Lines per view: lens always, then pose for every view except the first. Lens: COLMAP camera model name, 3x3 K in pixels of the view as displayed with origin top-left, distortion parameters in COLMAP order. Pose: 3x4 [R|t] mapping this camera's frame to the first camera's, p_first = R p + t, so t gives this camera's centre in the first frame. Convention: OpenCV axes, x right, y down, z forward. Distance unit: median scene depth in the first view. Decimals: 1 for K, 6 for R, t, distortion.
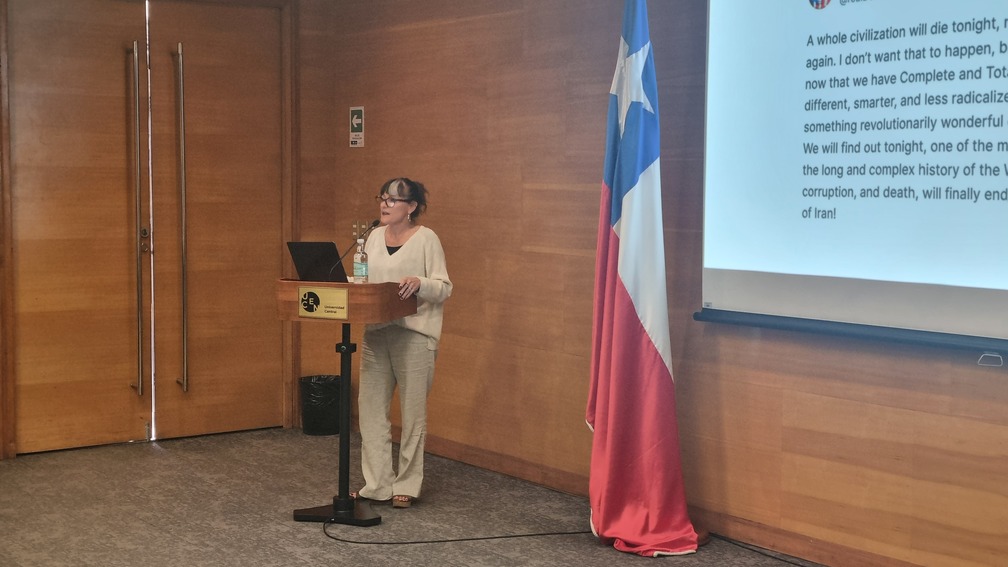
lens RADIAL K [[1474.6, 0, 504.0], [0, 1474.6, 283.5], [0, 0, 1]] dist [0.028238, 0.031558]
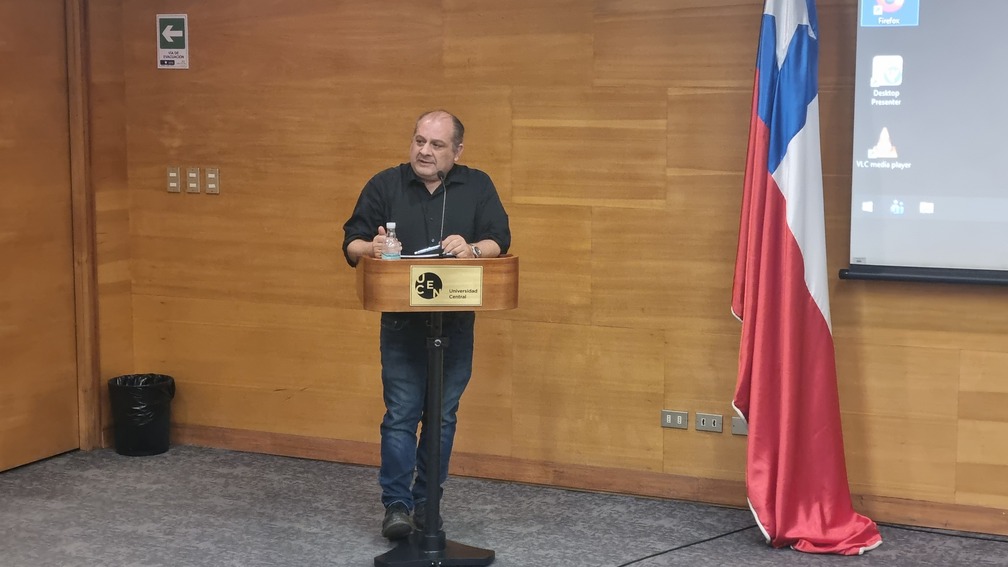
lens RADIAL K [[1716.1, 0, 505.5], [0, 1716.1, 315.6], [0, 0, 1]] dist [0.060732, 0.013034]
pose [[0.877199, -0.071747, 0.474736, -0.516780], [0.039931, 0.996248, 0.076781, -0.038495], [-0.478464, -0.048396, 0.876773, 0.202011]]
